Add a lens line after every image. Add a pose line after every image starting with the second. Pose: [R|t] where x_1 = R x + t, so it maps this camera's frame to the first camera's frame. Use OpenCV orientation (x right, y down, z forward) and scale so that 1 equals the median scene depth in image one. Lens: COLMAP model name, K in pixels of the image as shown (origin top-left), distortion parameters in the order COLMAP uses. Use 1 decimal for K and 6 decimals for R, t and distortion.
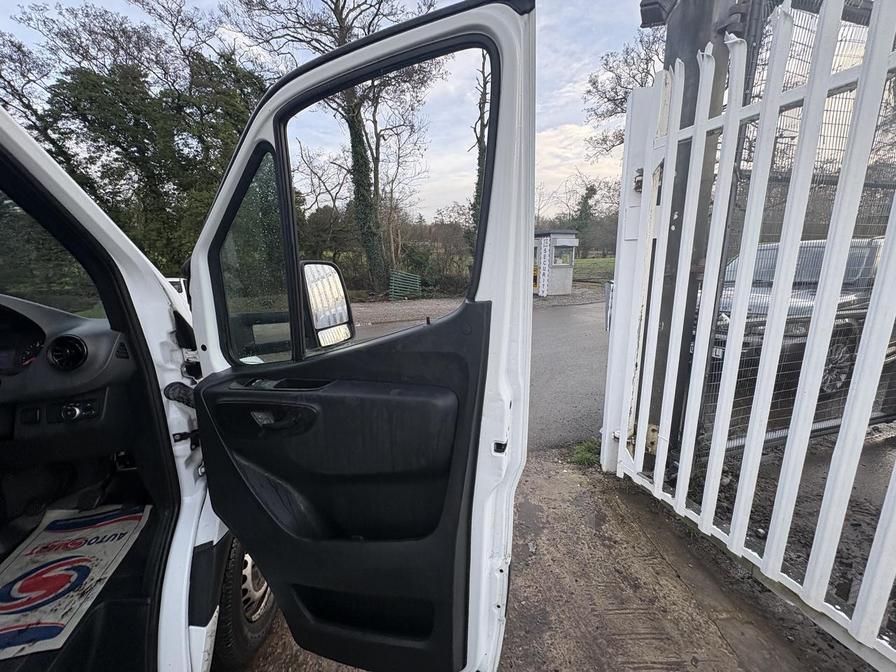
lens RADIAL K [[357.4, 0, 444.2], [0, 357.4, 338.7], [0, 0, 1]] dist [-0.000826, 0.000487]
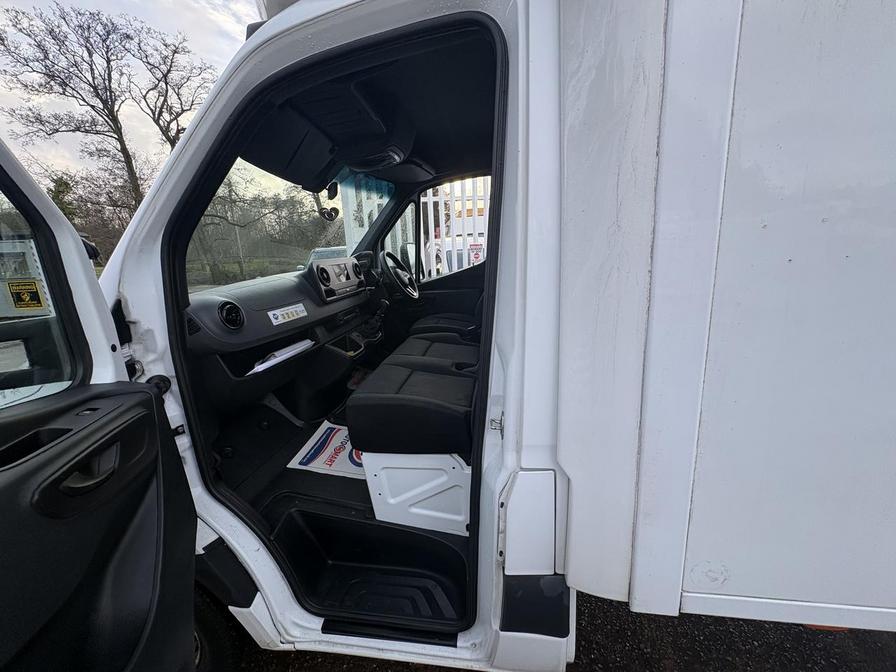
lens RADIAL K [[356.6, 0, 448.4], [0, 356.6, 336.6], [0, 0, 1]] dist [-0.001353, 0.000195]
pose [[0.281521, -0.220807, 0.933804, -0.210852], [0.246525, 0.957142, 0.152004, 0.010276], [-0.927346, 0.187414, 0.323890, -0.005961]]
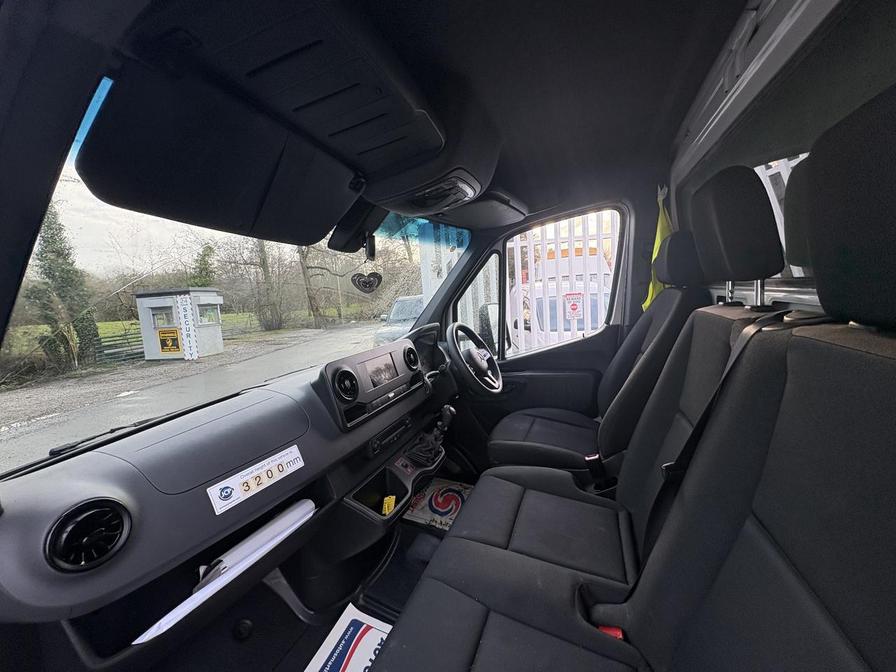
lens RADIAL K [[358.1, 0, 447.7], [0, 358.1, 340.4], [0, 0, 1]] dist [-0.000138, 0.000094]
pose [[0.496921, -0.123591, 0.858950, -0.166388], [0.249744, 0.968298, -0.005158, -0.002279], [-0.831082, 0.217080, 0.512034, 0.008111]]
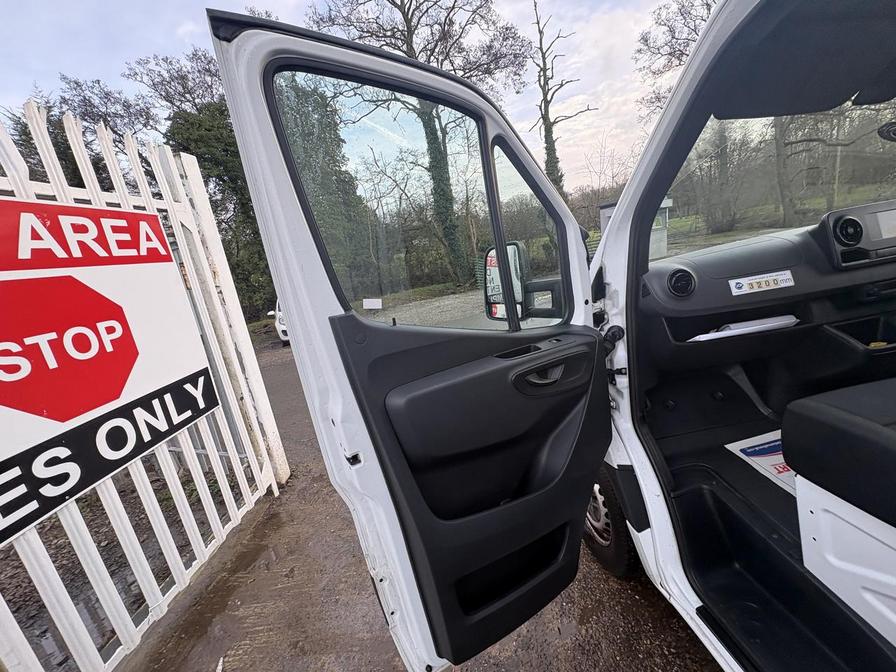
lens RADIAL K [[356.6, 0, 448.4], [0, 356.6, 336.6], [0, 0, 1]] dist [-0.001353, 0.000195]
pose [[0.989306, -0.128134, -0.069675, -0.200605], [0.128907, 0.991634, 0.006699, 0.010721], [0.068234, -0.015609, 0.997547, -0.021596]]
